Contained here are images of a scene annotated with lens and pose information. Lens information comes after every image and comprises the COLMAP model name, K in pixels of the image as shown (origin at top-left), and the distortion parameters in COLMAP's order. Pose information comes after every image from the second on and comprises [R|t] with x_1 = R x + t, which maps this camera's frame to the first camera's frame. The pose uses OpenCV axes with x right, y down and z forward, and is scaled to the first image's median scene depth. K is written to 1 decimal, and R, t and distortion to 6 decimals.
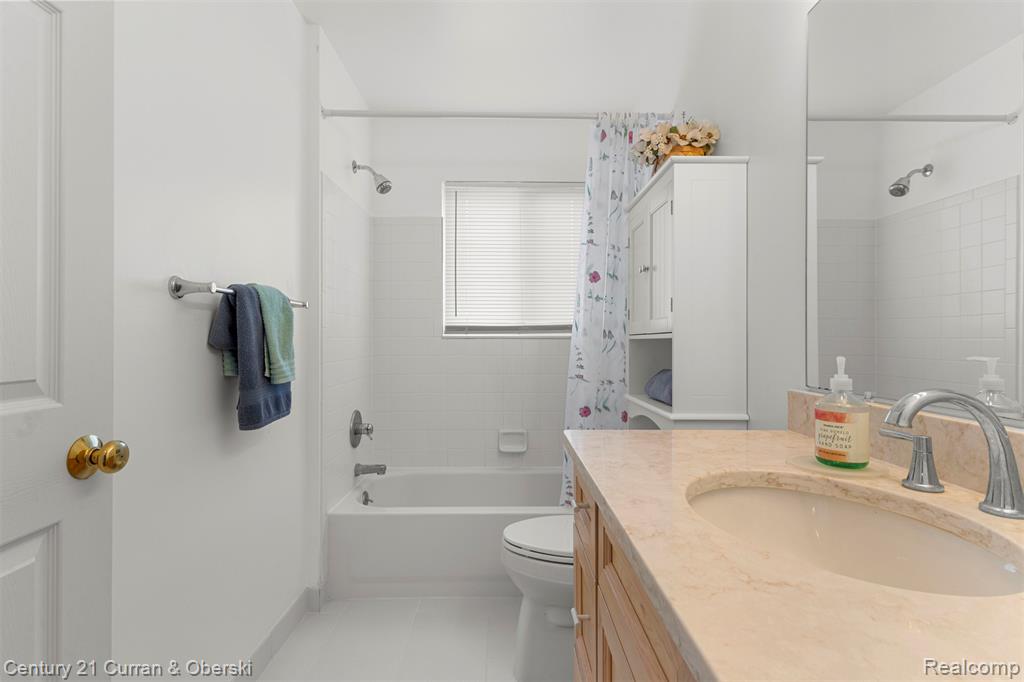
lens RADIAL K [[502.4, 0, 510.0], [0, 502.4, 344.6], [0, 0, 1]] dist [0.004854, 0.000017]
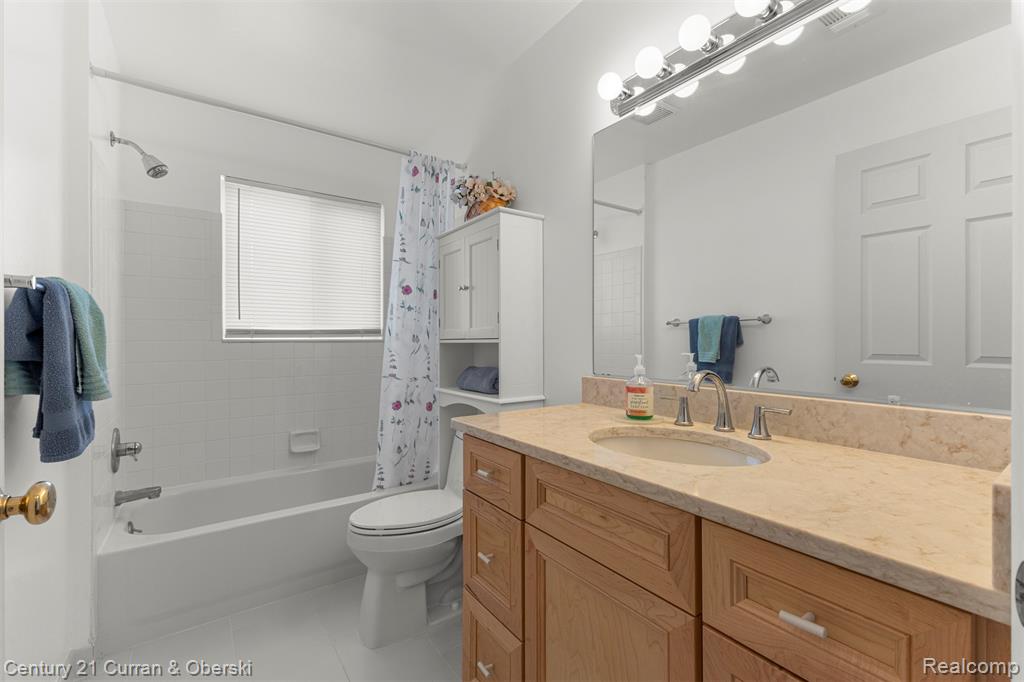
lens RADIAL K [[445.0, 0, 513.1], [0, 445.0, 348.8], [0, 0, 1]] dist [0.002337, 0.000457]
pose [[0.820750, -0.013750, 0.571122, -0.227320], [0.008767, 0.999896, 0.011473, -0.007162], [-0.571221, -0.004410, 0.820785, 0.004567]]
